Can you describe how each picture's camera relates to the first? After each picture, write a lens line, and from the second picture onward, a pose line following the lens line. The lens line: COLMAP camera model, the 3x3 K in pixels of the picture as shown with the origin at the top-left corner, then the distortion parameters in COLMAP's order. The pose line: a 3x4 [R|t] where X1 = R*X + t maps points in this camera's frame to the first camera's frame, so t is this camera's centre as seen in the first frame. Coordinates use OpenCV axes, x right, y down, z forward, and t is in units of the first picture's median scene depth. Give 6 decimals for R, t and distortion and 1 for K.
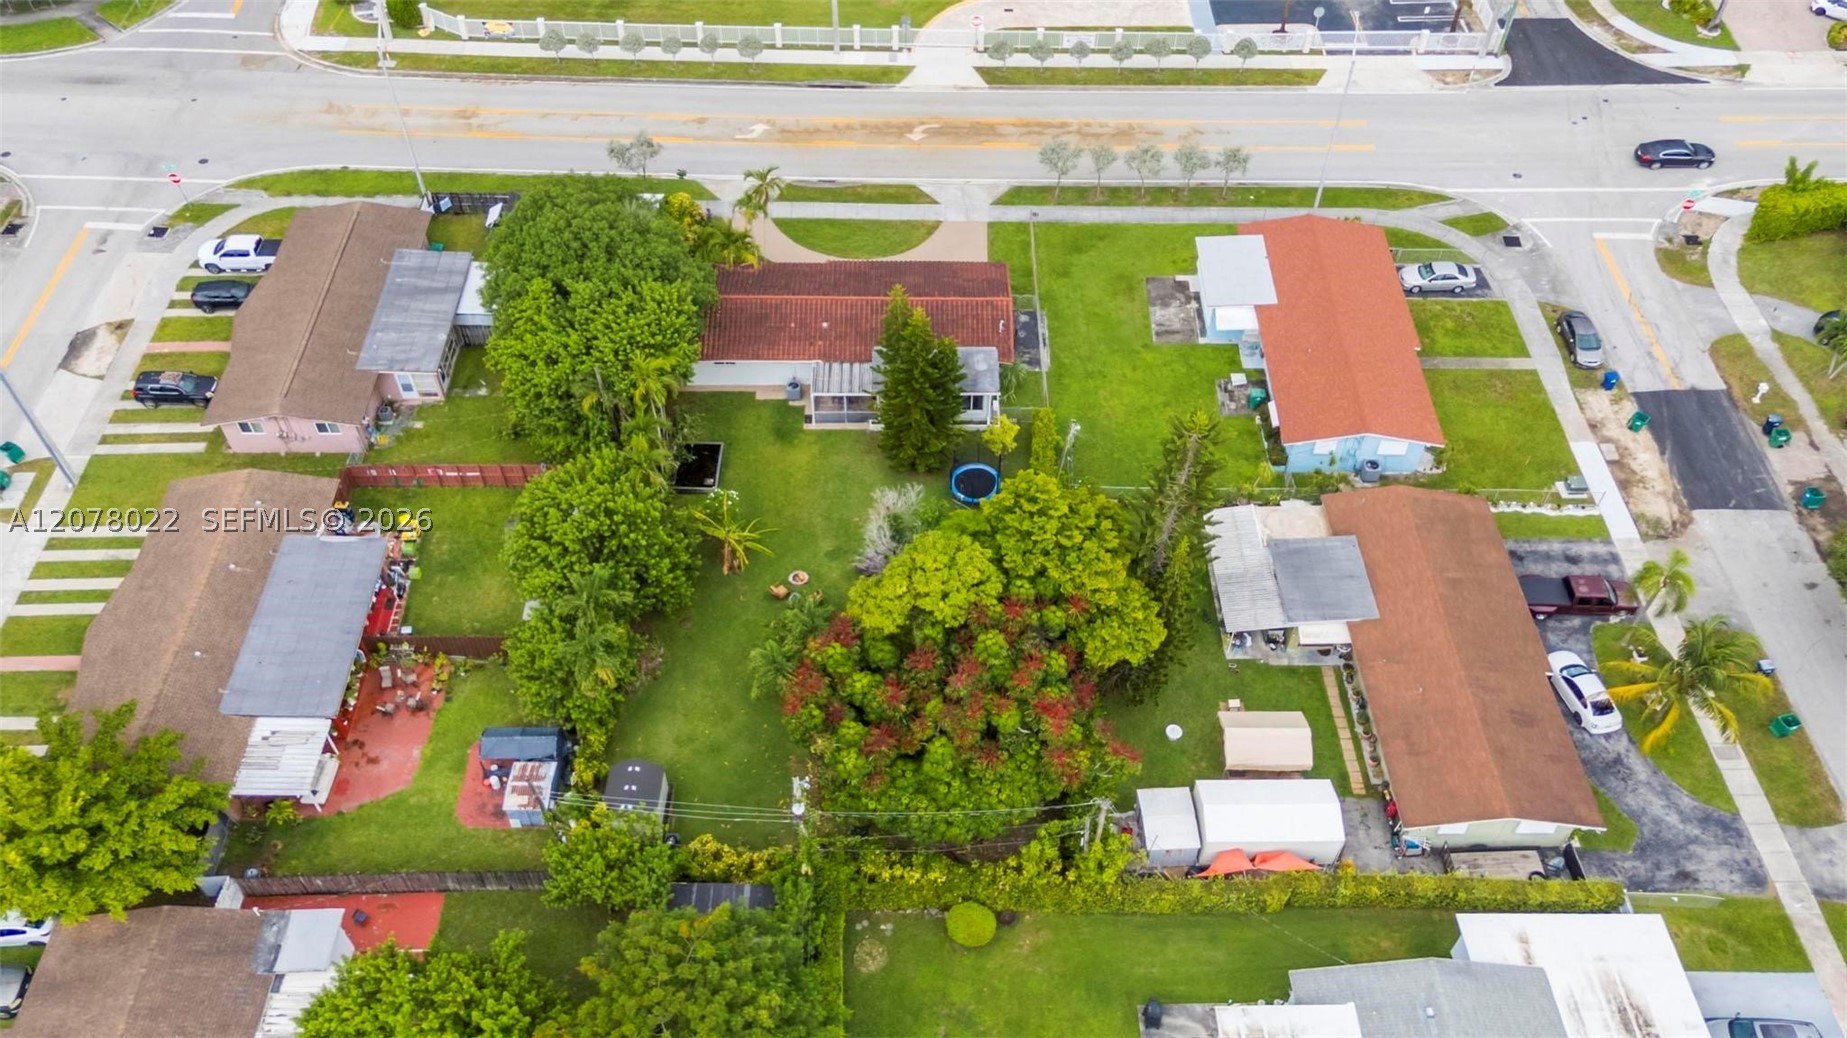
lens RADIAL K [[1423.9, 0, 923.5], [0, 1423.9, 519.0], [0, 0, 1]] dist [0.078953, 0.002108]
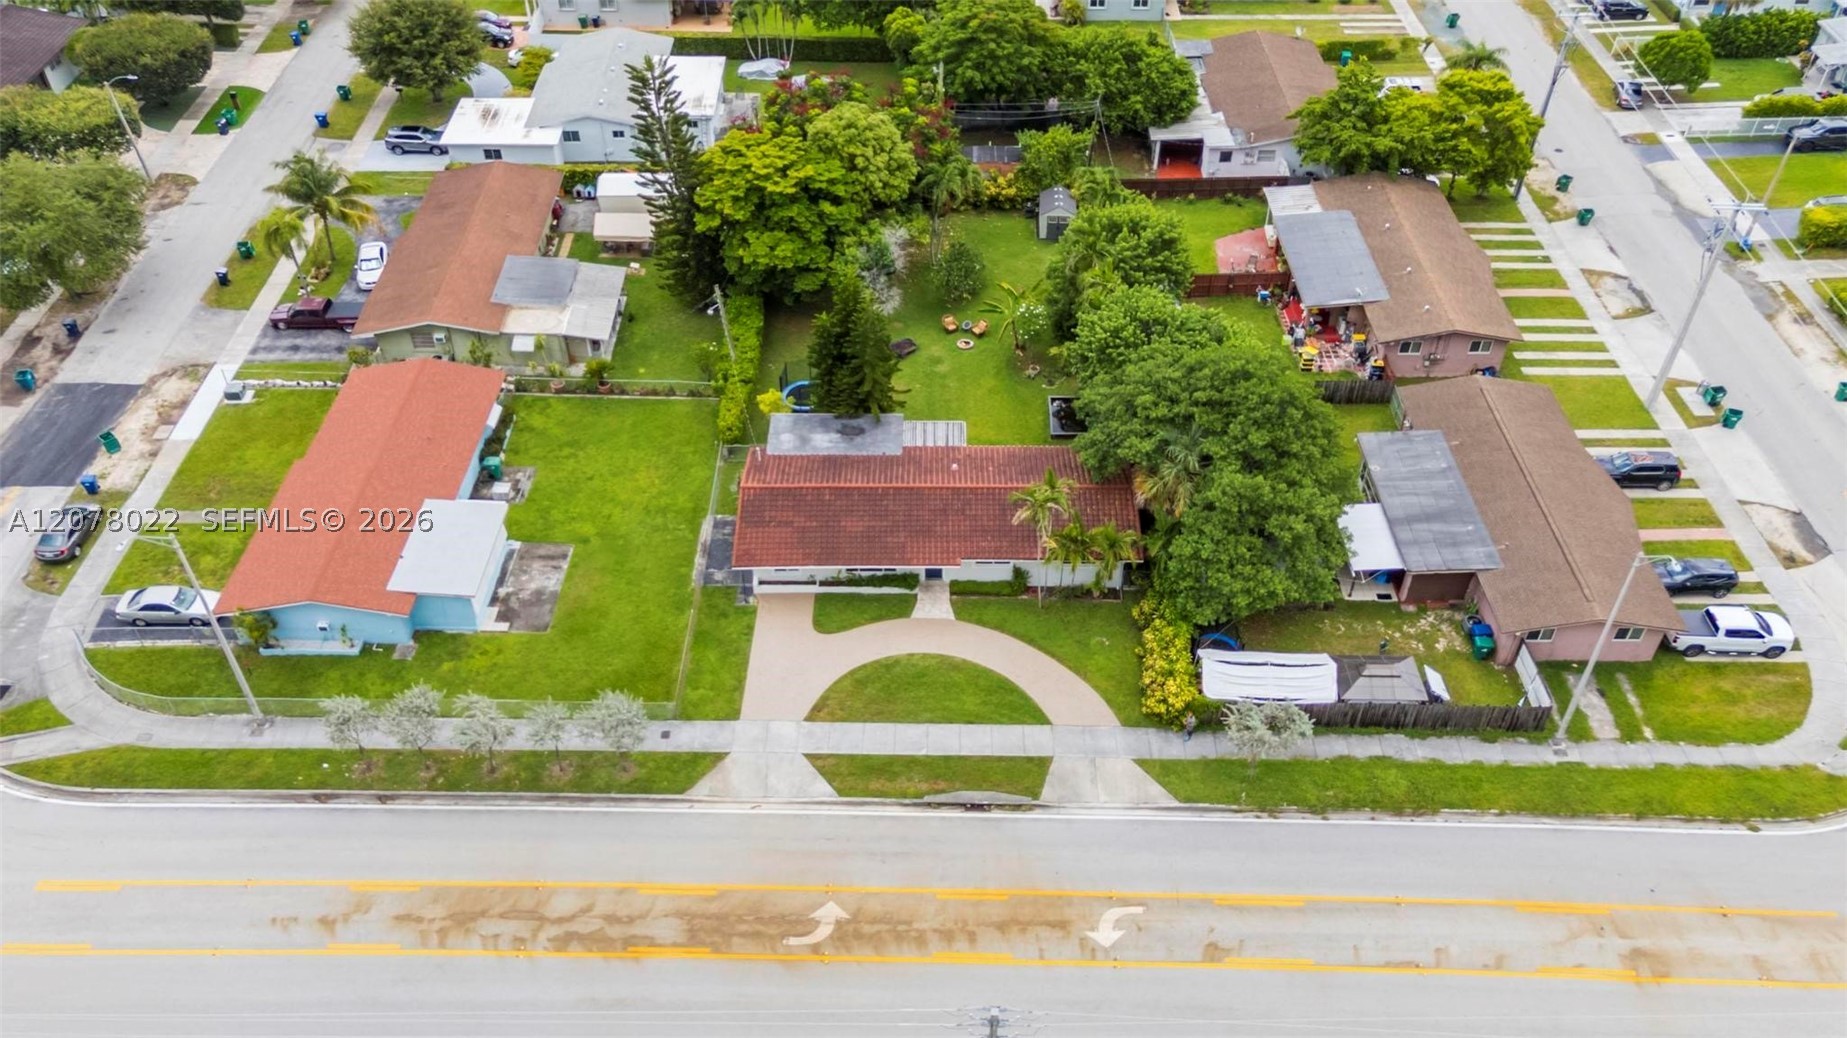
lens RADIAL K [[1406.6, 0, 927.2], [0, 1406.6, 508.5], [0, 0, 1]] dist [0.049131, 0.071925]
pose [[-0.999936, -0.011142, -0.002022, -0.052319], [-0.001889, -0.011930, 0.999927, -1.055347], [-0.011165, 0.999867, 0.011908, 1.054304]]
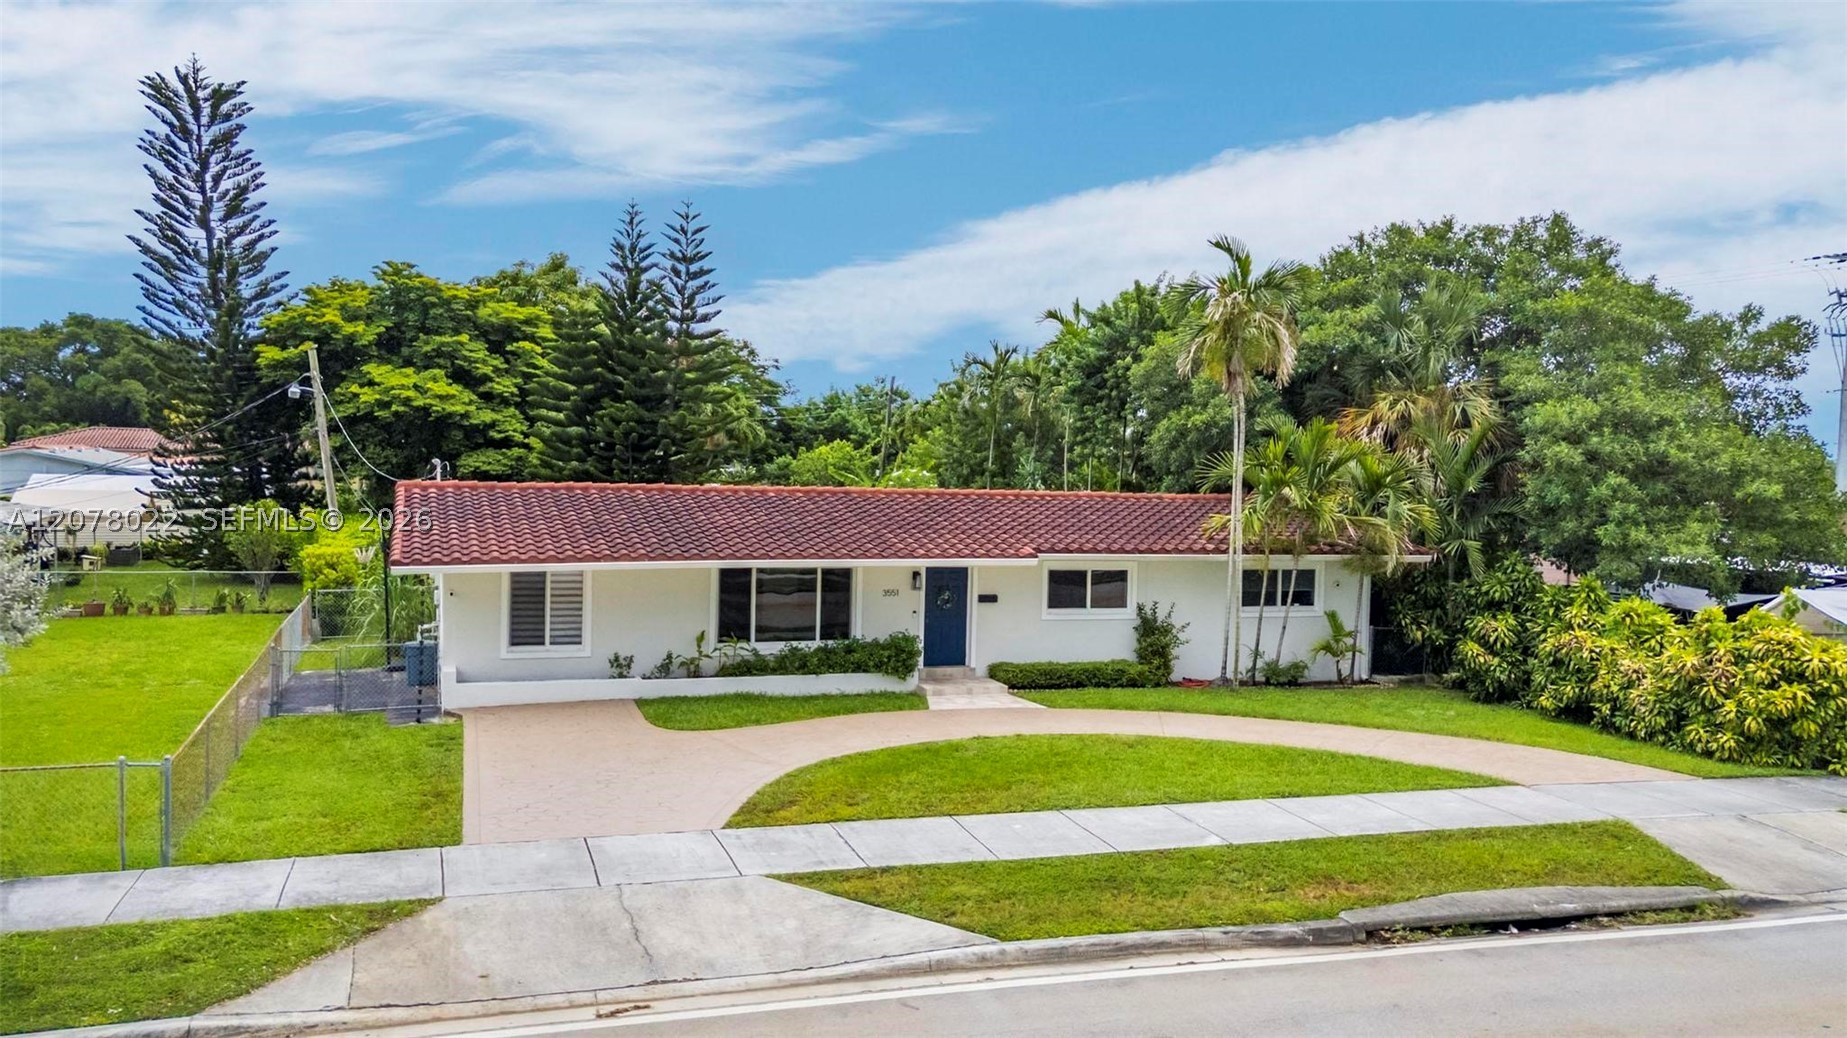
lens RADIAL K [[1423.9, 0, 923.5], [0, 1423.9, 519.0], [0, 0, 1]] dist [0.078953, 0.002108]
pose [[-0.945963, -0.019371, -0.323694, 0.057172], [-0.265345, 0.620040, 0.738338, -0.440575], [0.186401, 0.784331, -0.591675, 1.281786]]
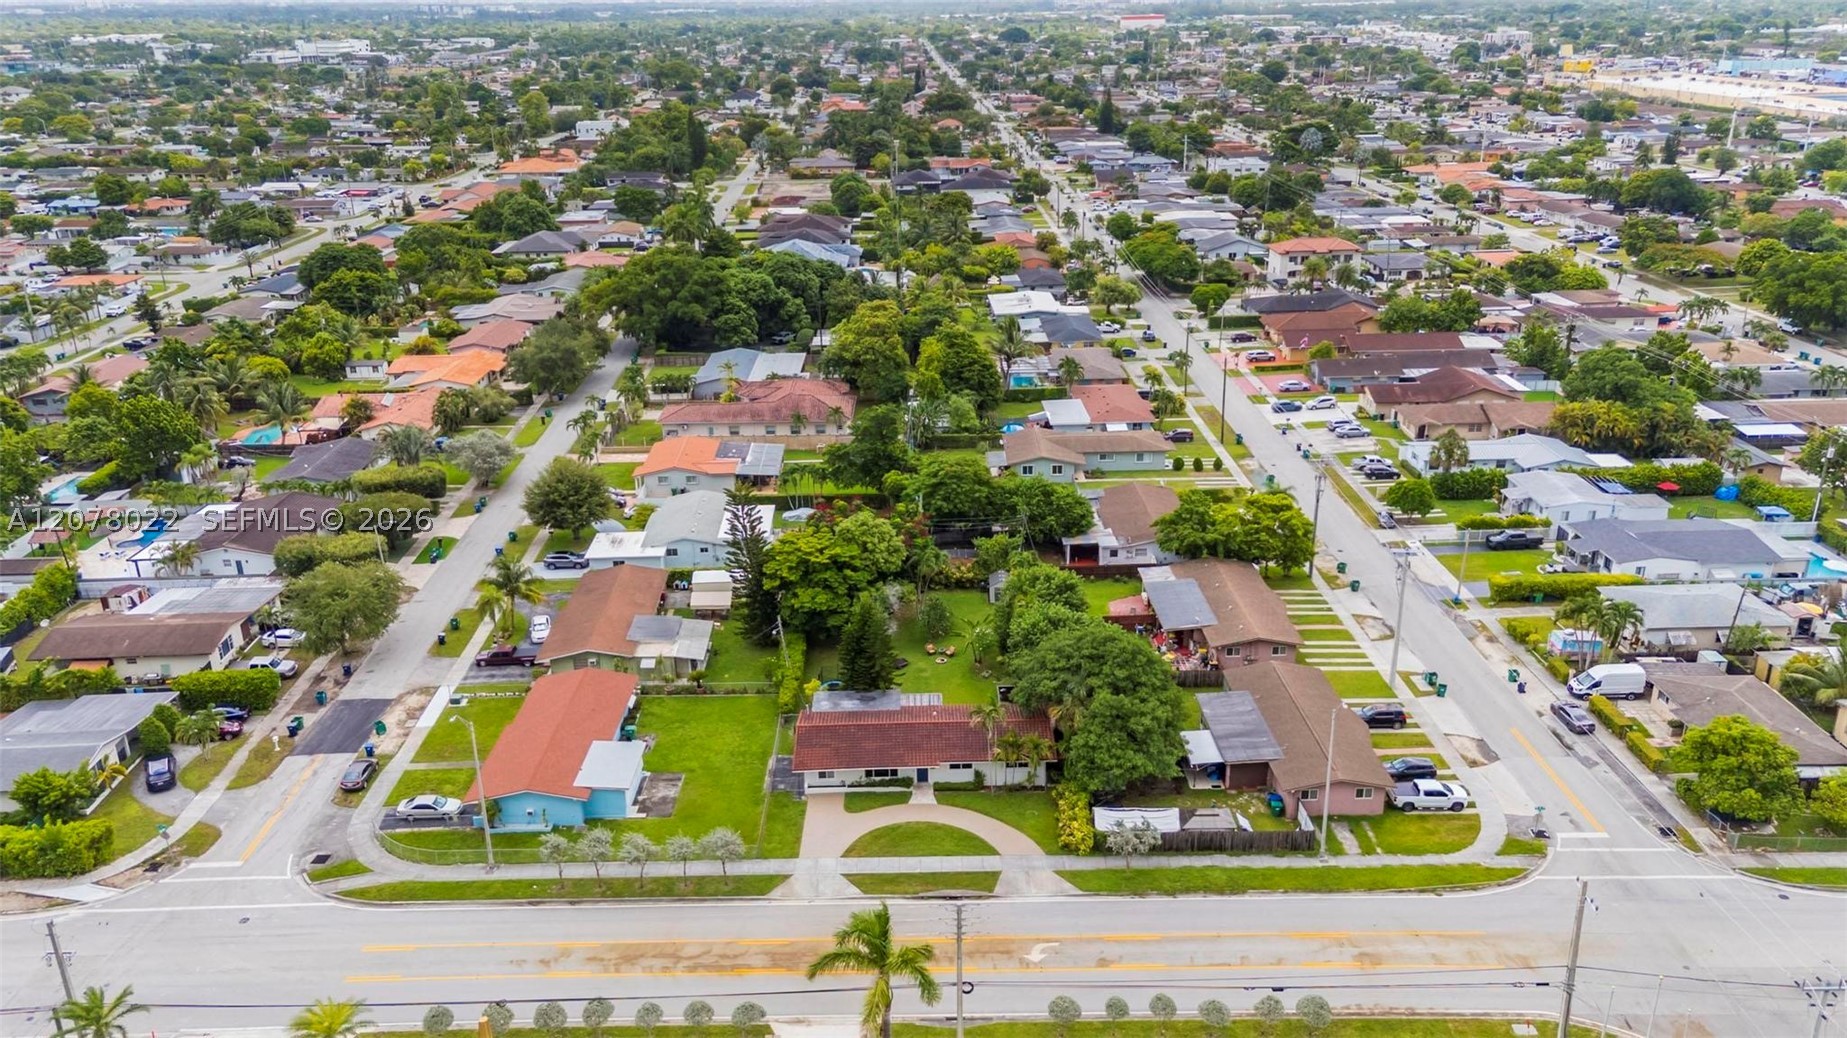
lens RADIAL K [[1355.5, 0, 924.7], [0, 1355.5, 512.6], [0, 0, 1]] dist [0.074324, 0.009611]
pose [[-0.999909, 0.010494, -0.008500, -0.052173], [-0.004323, 0.347617, 0.937627, -1.489412], [0.012795, 0.937578, -0.347540, 1.321538]]
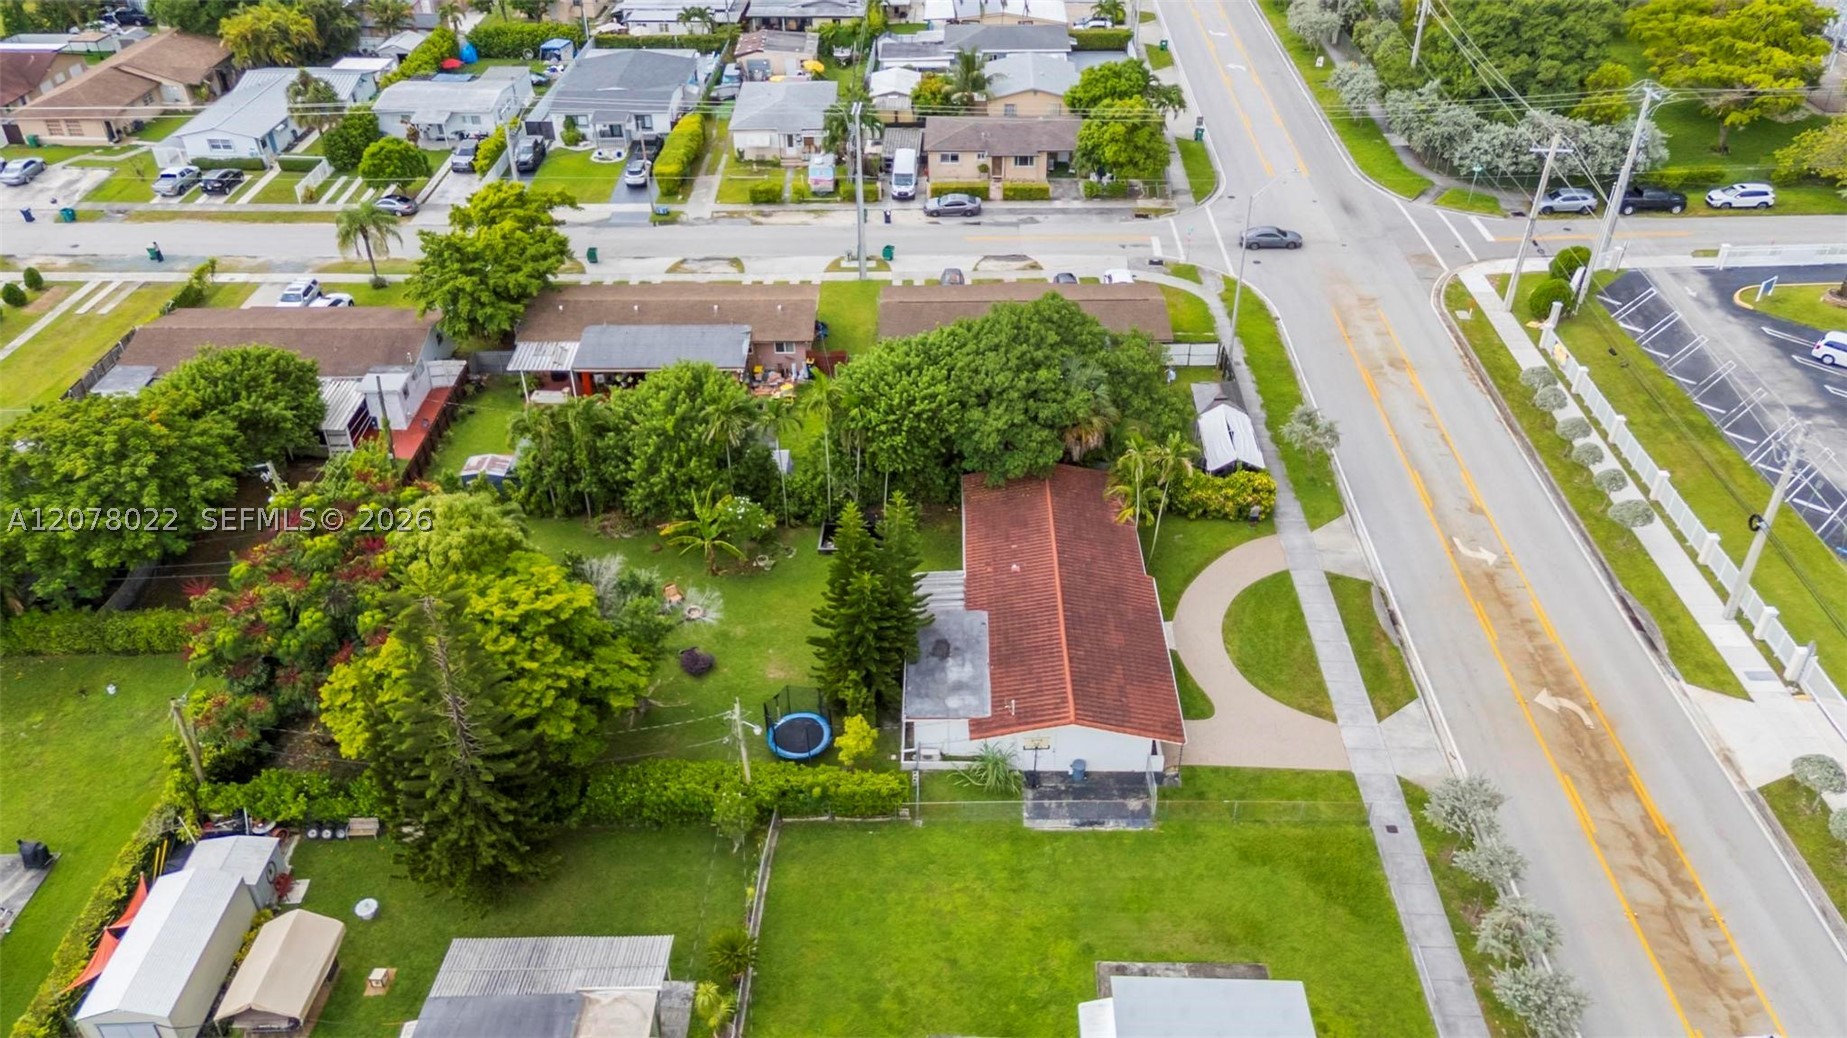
lens RADIAL K [[1355.5, 0, 924.7], [0, 1355.5, 512.6], [0, 0, 1]] dist [0.074324, 0.009611]
pose [[-0.019033, 0.562356, -0.826676, 0.589900], [-0.746755, 0.541800, 0.385759, -0.435472], [0.664826, 0.624667, 0.409630, 0.643576]]
